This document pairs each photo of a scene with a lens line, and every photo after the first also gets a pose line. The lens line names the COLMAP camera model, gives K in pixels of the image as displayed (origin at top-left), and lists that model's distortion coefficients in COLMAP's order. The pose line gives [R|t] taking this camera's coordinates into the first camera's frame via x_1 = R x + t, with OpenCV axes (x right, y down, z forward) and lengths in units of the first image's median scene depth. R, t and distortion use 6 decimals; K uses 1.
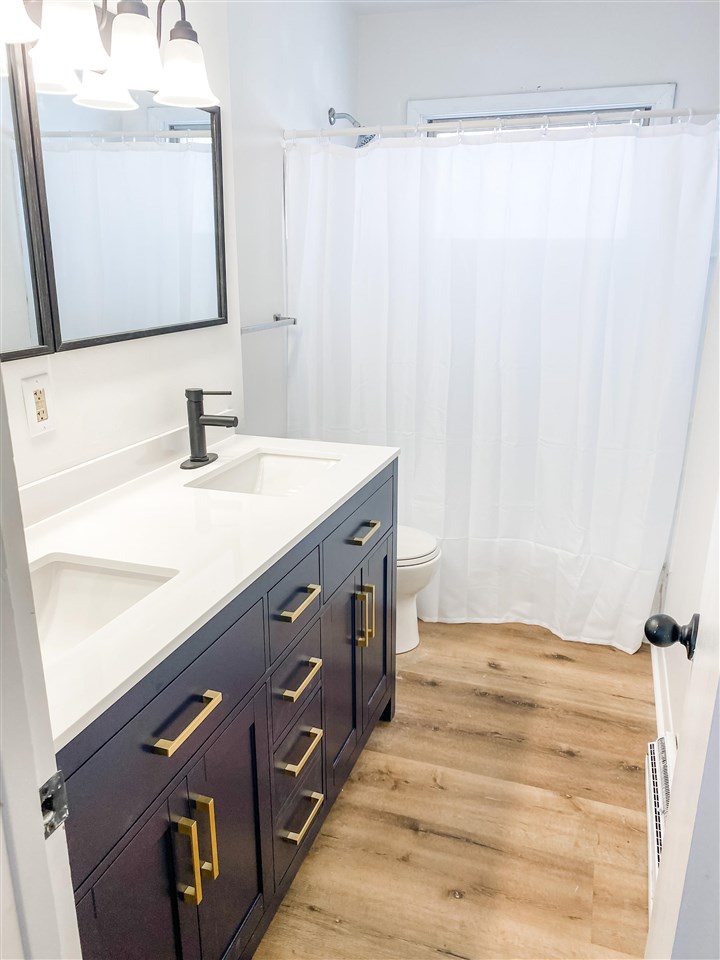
lens RADIAL K [[727.9, 0, 360.8], [0, 727.9, 483.9], [0, 0, 1]] dist [0.006268, -0.000754]
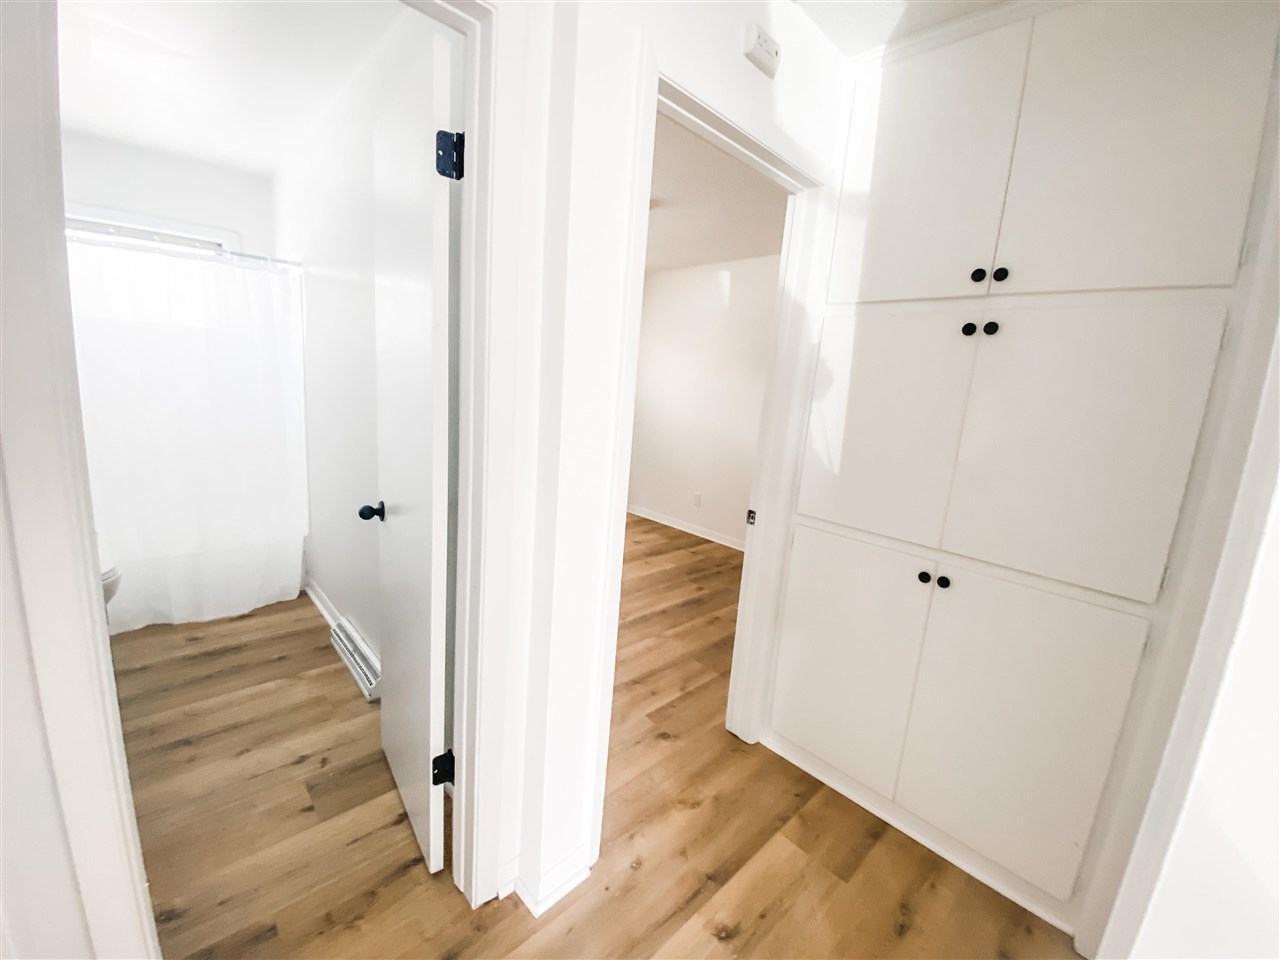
lens RADIAL K [[521.1, 0, 639.4], [0, 521.1, 484.4], [0, 0, 1]] dist [-0.001811, -0.000301]
pose [[0.454722, -0.144373, 0.878854, -0.300451], [0.189401, 0.979878, 0.062971, 0.081502], [-0.870262, 0.137822, 0.472916, -0.255891]]
